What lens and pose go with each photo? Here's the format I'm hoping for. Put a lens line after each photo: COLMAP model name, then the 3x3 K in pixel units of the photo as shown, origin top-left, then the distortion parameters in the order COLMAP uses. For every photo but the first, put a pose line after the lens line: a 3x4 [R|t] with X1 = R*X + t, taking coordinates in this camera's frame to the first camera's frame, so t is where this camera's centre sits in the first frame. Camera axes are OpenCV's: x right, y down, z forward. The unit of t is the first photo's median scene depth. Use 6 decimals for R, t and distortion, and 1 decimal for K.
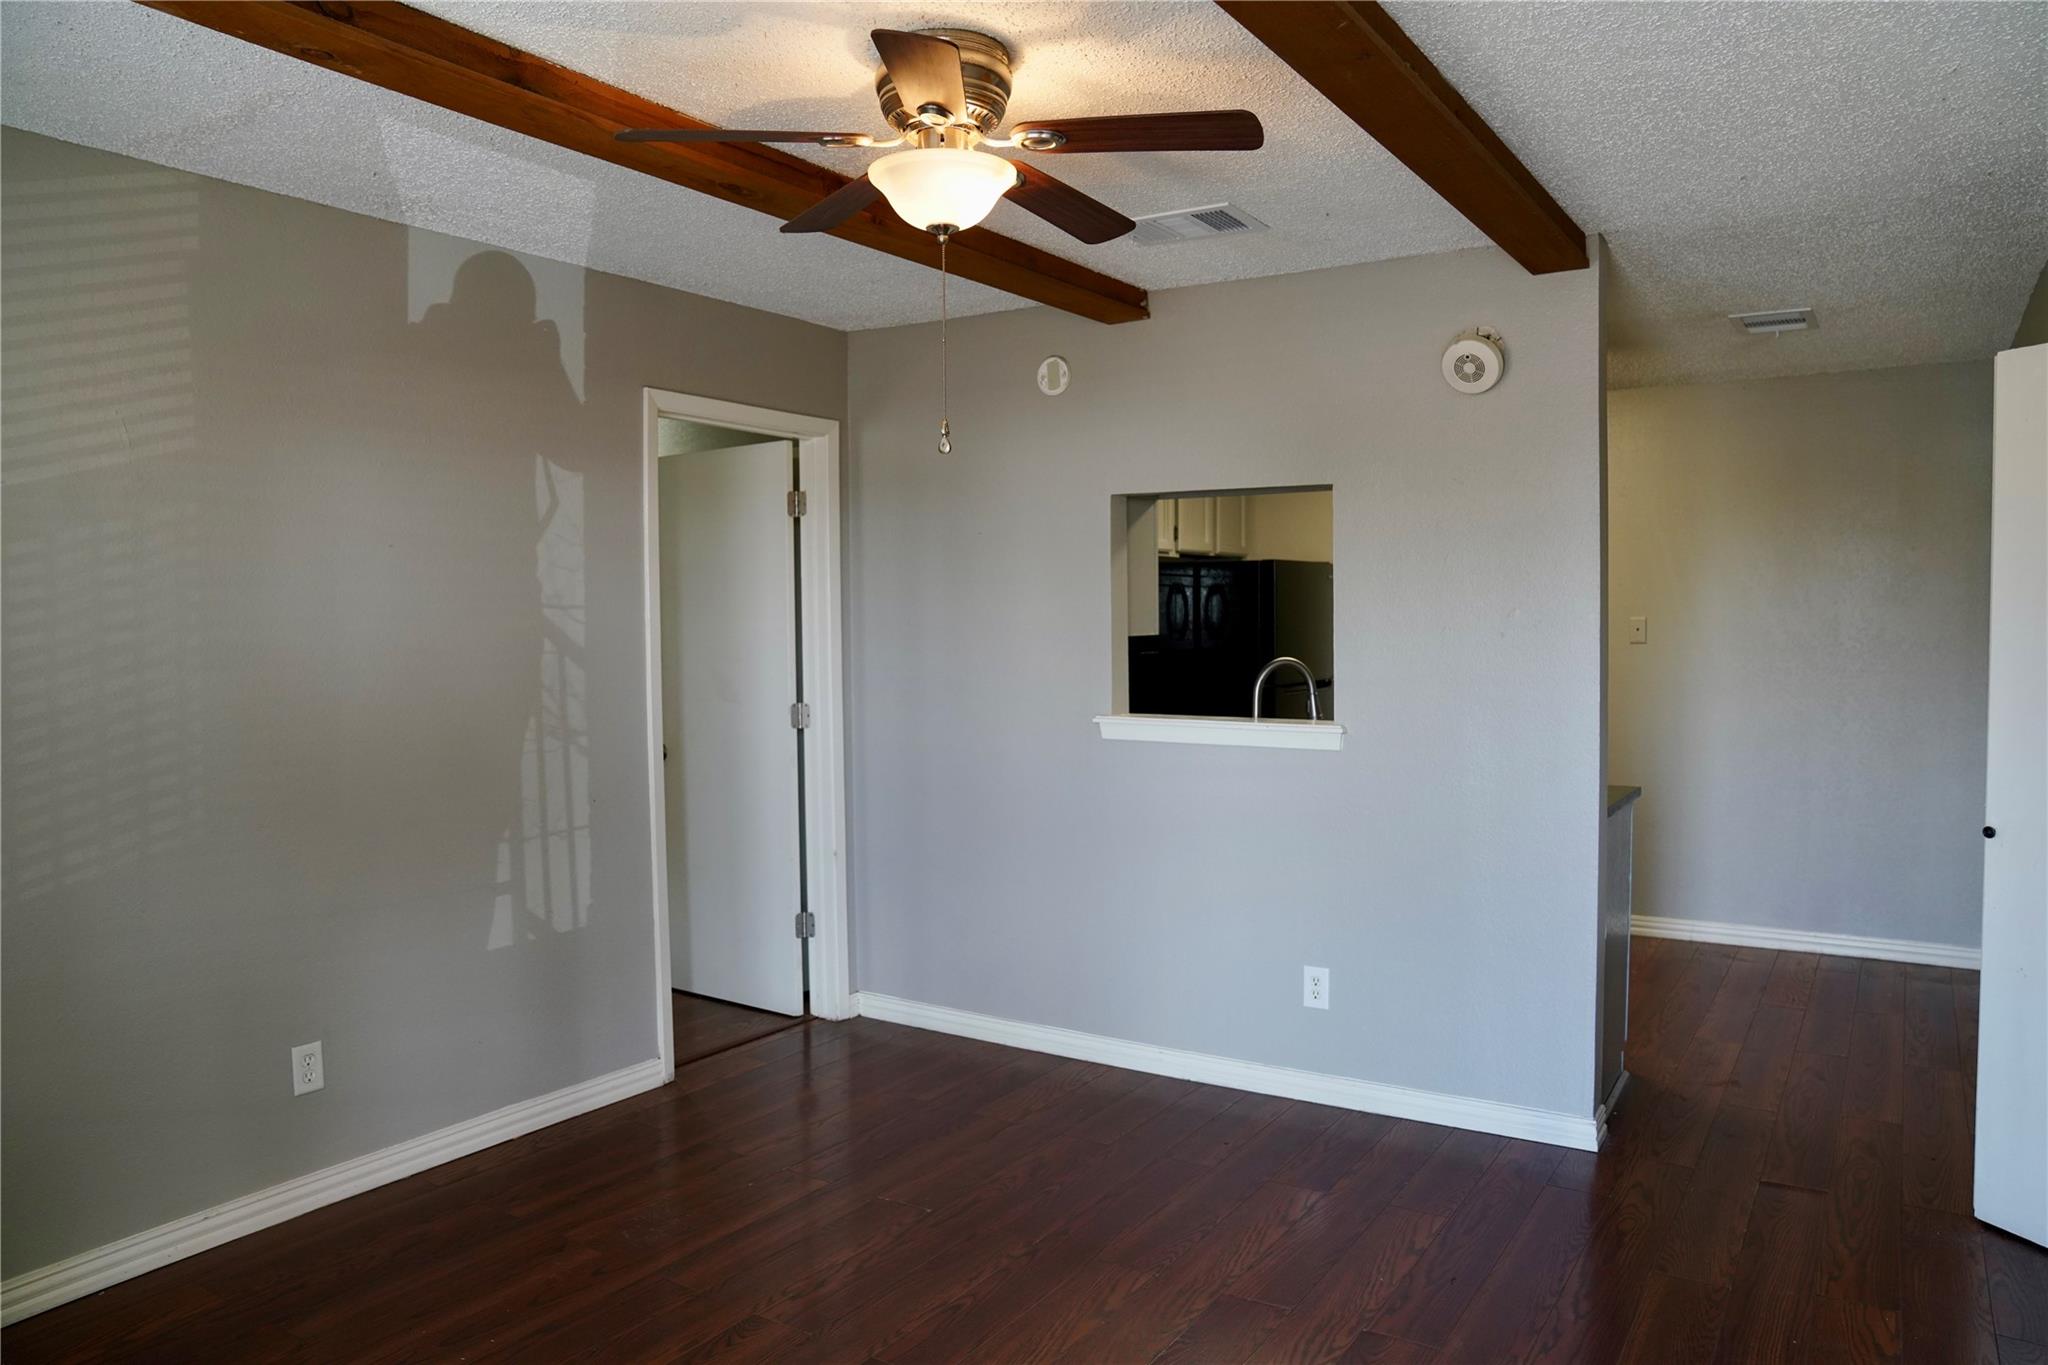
lens RADIAL K [[1407.4, 0, 1029.4], [0, 1407.4, 683.3], [0, 0, 1]] dist [-0.134873, 0.100779]
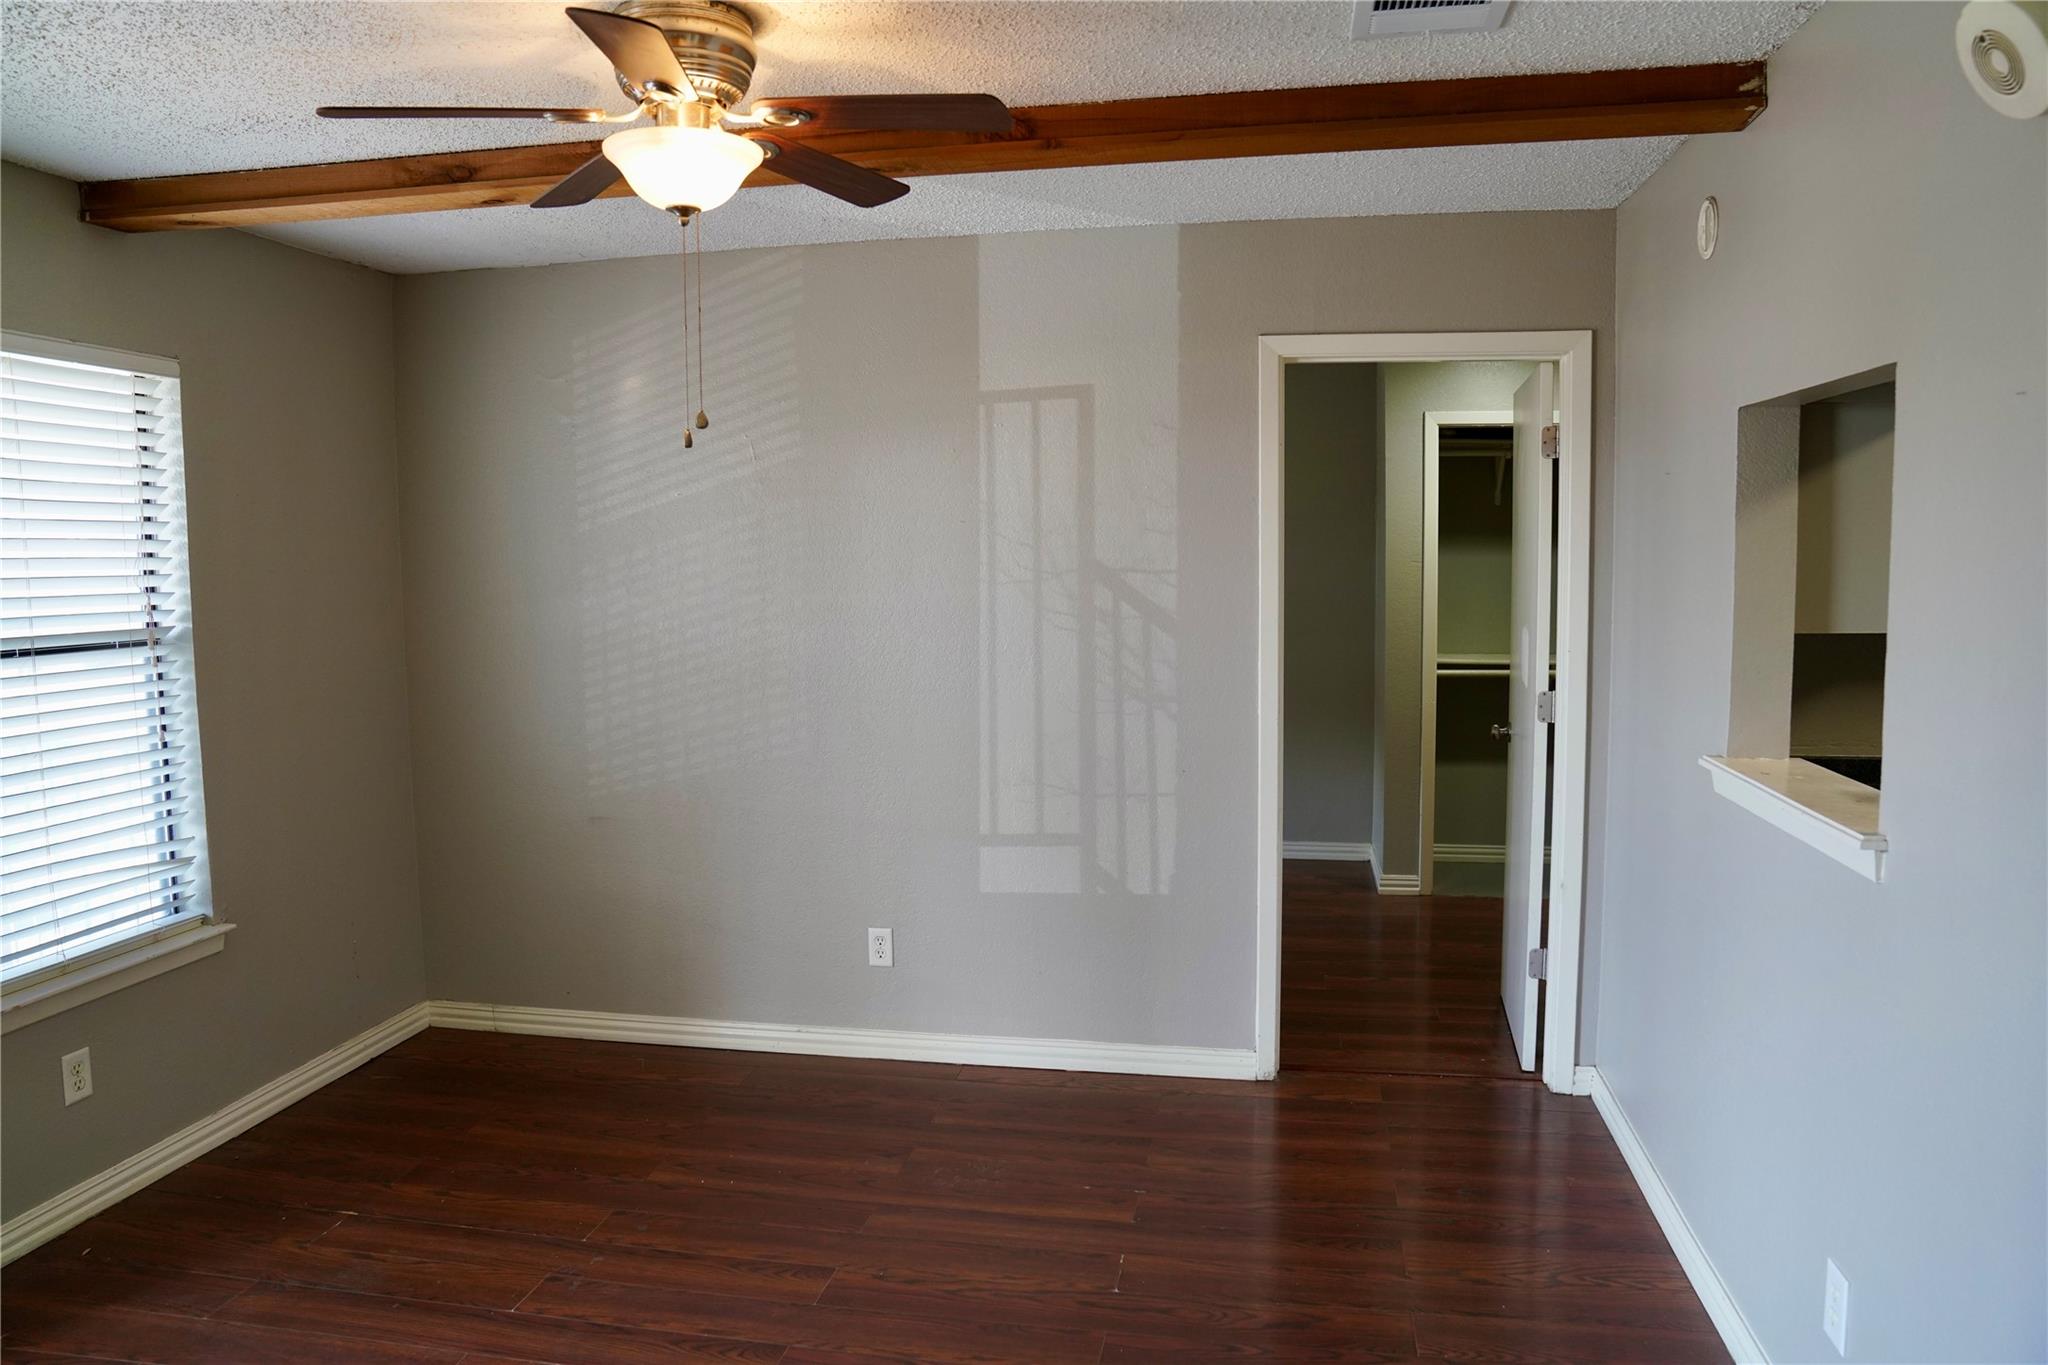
lens RADIAL K [[1407.4, 0, 1029.4], [0, 1407.4, 683.3], [0, 0, 1]] dist [-0.134873, 0.100779]
pose [[0.383664, 0.088188, -0.919252, 0.600116], [-0.036153, 0.996101, 0.080472, -0.058055], [0.922765, 0.002360, 0.385357, 0.558299]]
